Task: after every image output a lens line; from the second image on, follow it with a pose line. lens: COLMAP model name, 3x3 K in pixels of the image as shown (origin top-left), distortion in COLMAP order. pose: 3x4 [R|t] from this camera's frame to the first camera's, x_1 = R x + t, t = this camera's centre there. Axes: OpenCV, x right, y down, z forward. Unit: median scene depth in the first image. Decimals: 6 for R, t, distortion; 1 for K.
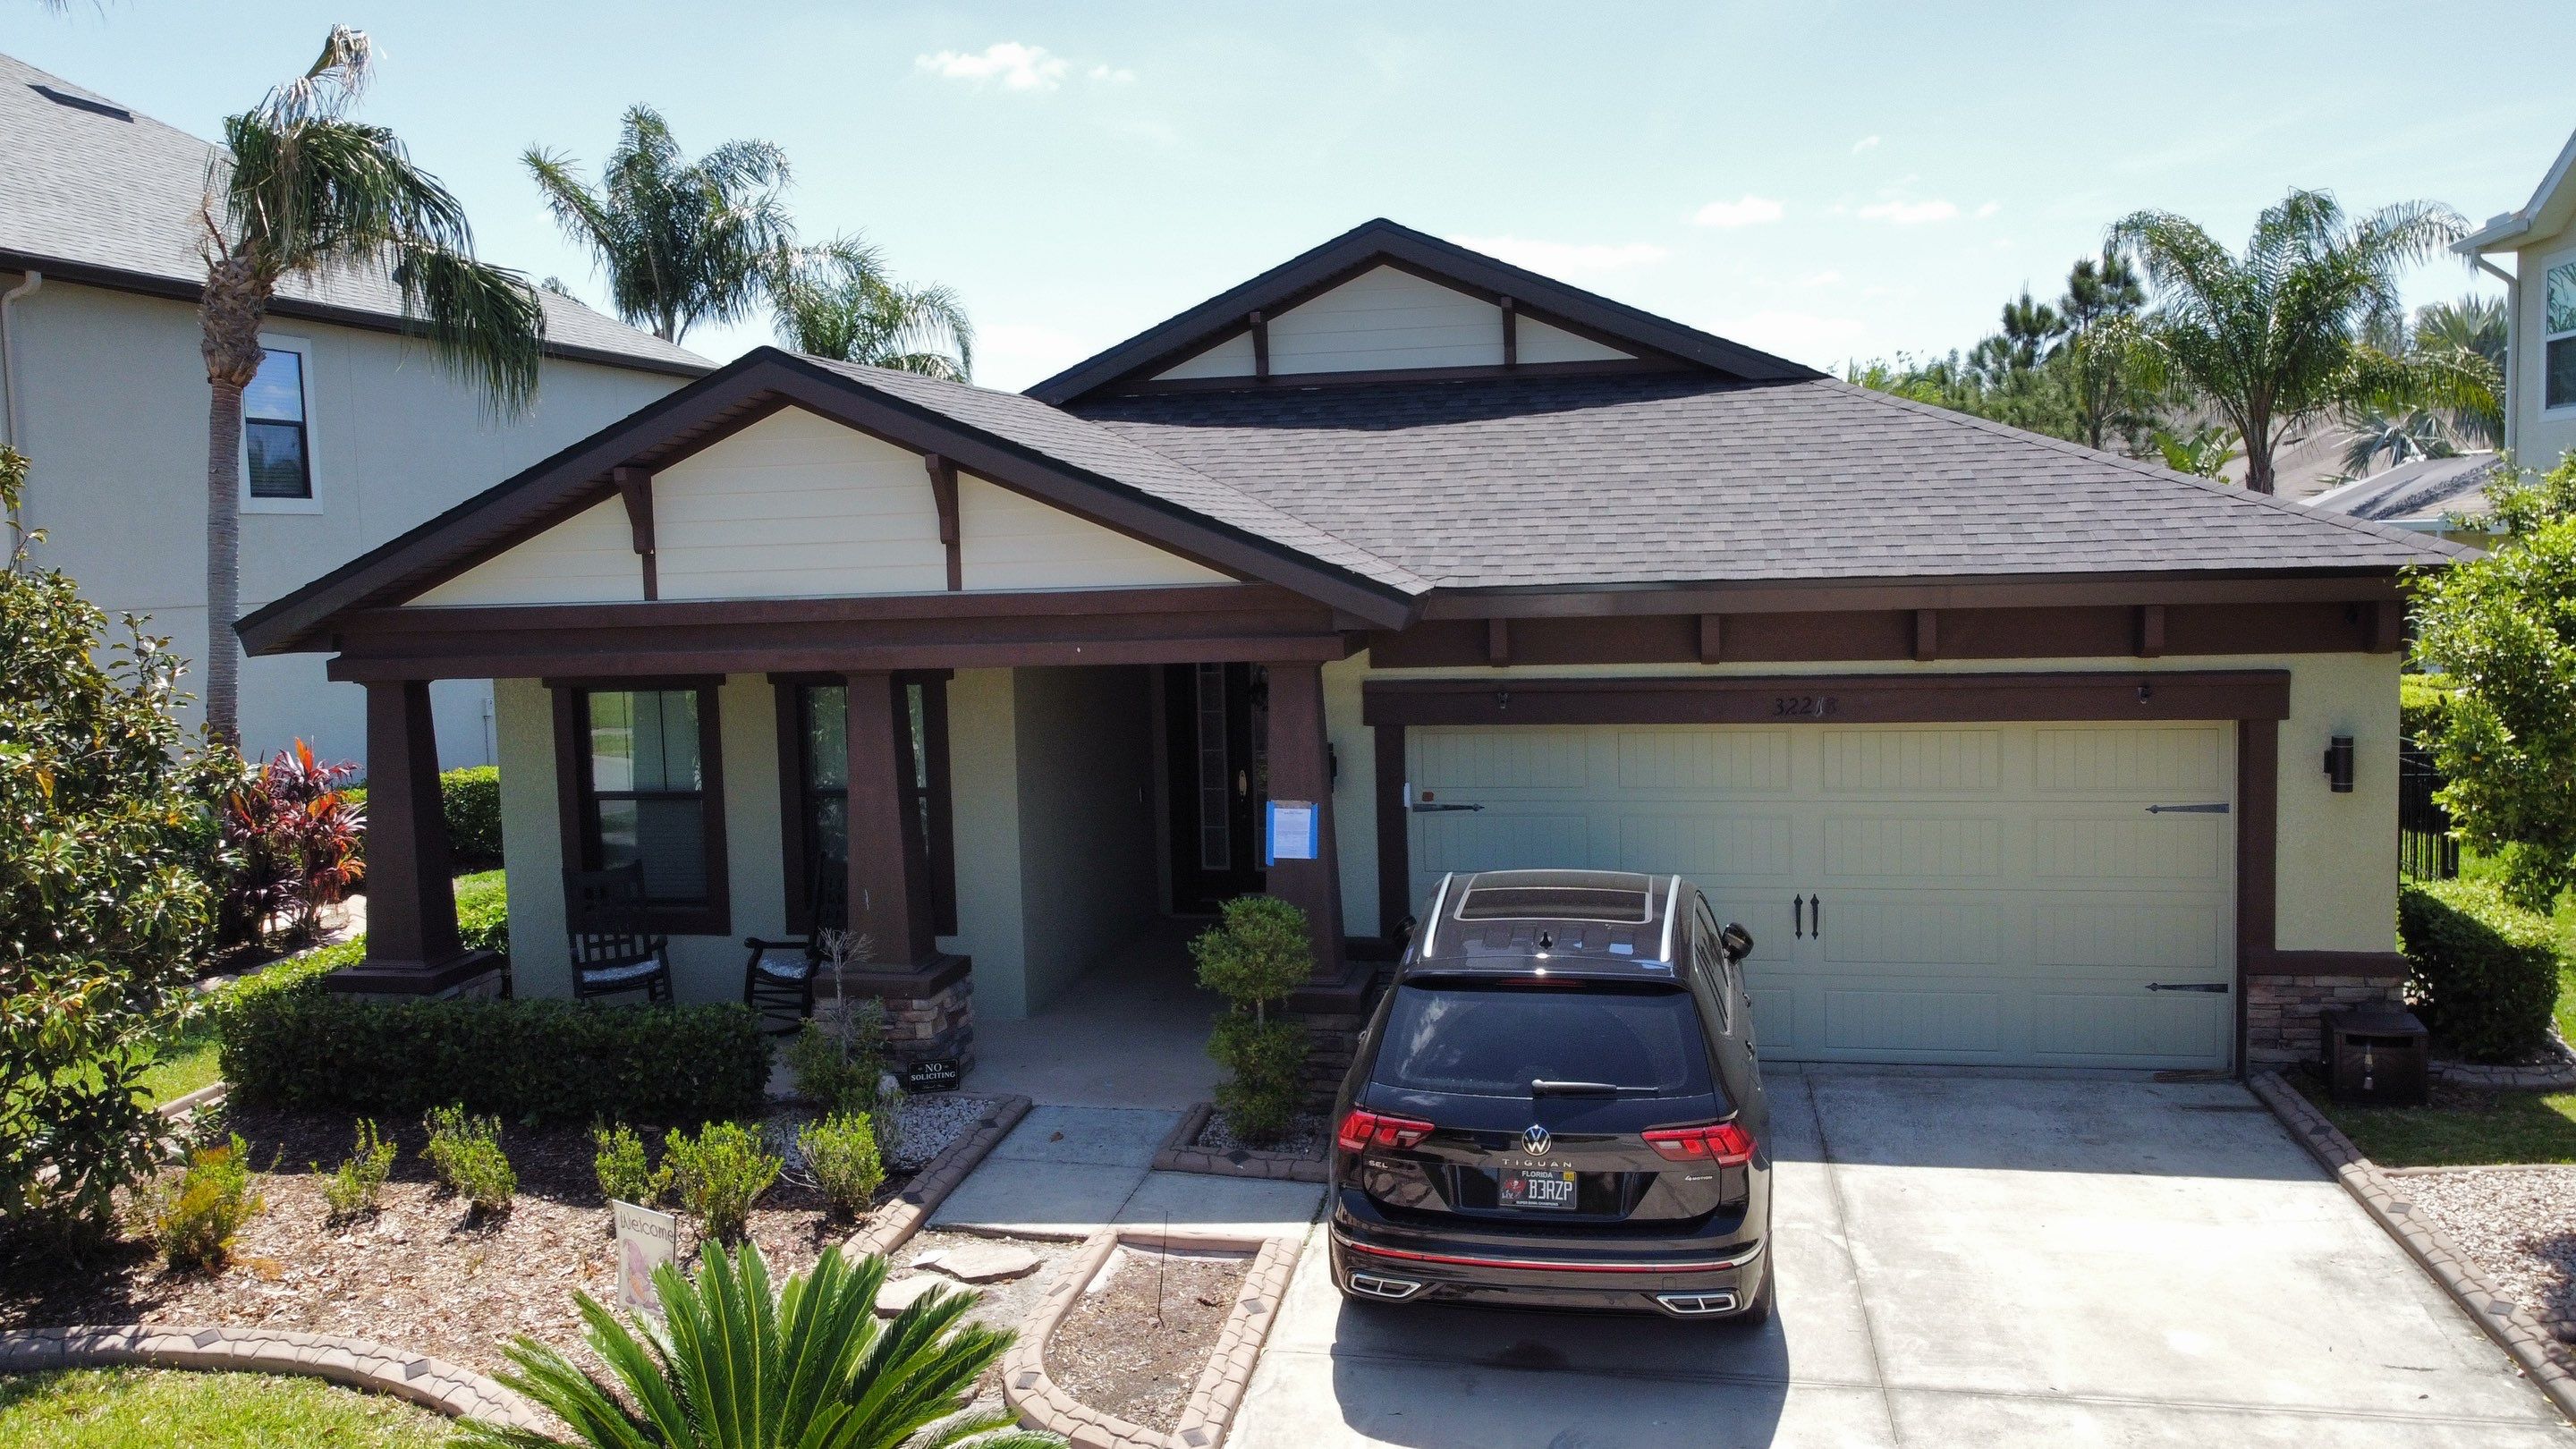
lens RADIAL K [[1958.5, 0, 1250.6], [0, 1958.5, 702.6], [0, 0, 1]] dist [0.016512, -0.031709]
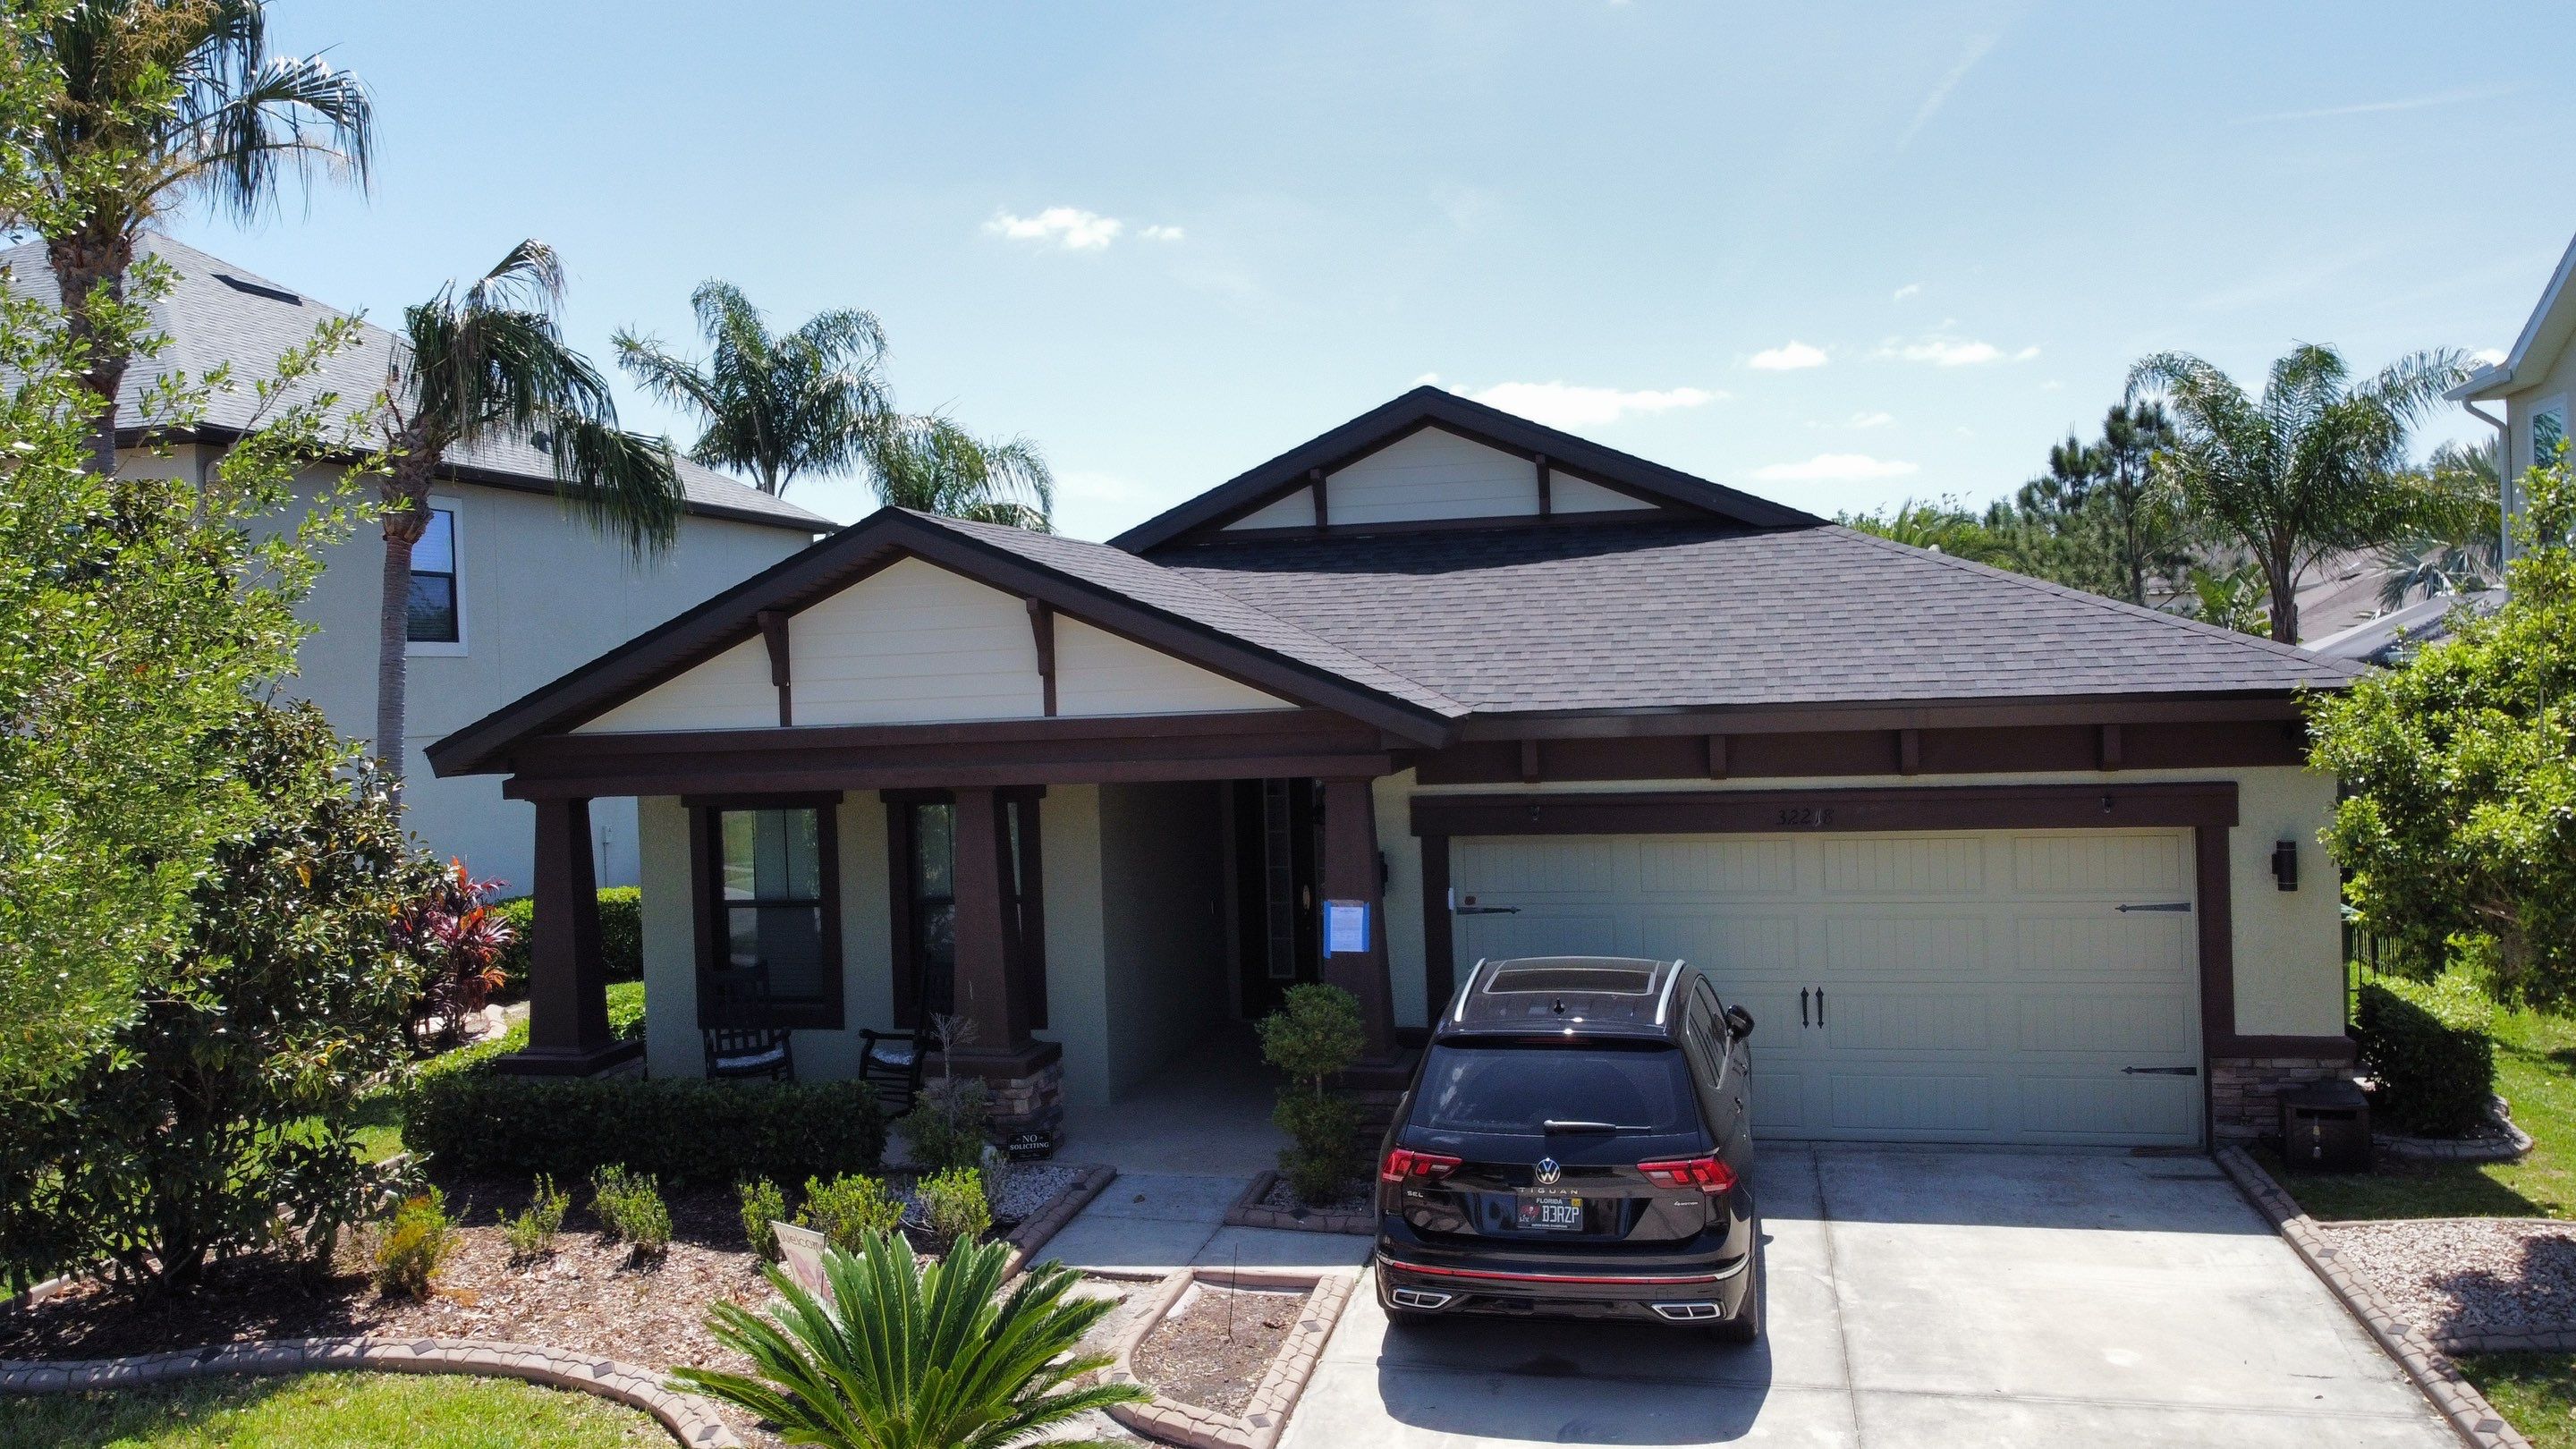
lens RADIAL K [[1958.5, 0, 1265.0], [0, 1958.5, 713.7], [0, 0, 1]] dist [0.016512, -0.031709]
pose [[0.999582, -0.005018, -0.028460, 0.006832], [0.003120, 0.997791, -0.066357, 0.017128], [0.028730, 0.066240, 0.997390, -0.135509]]
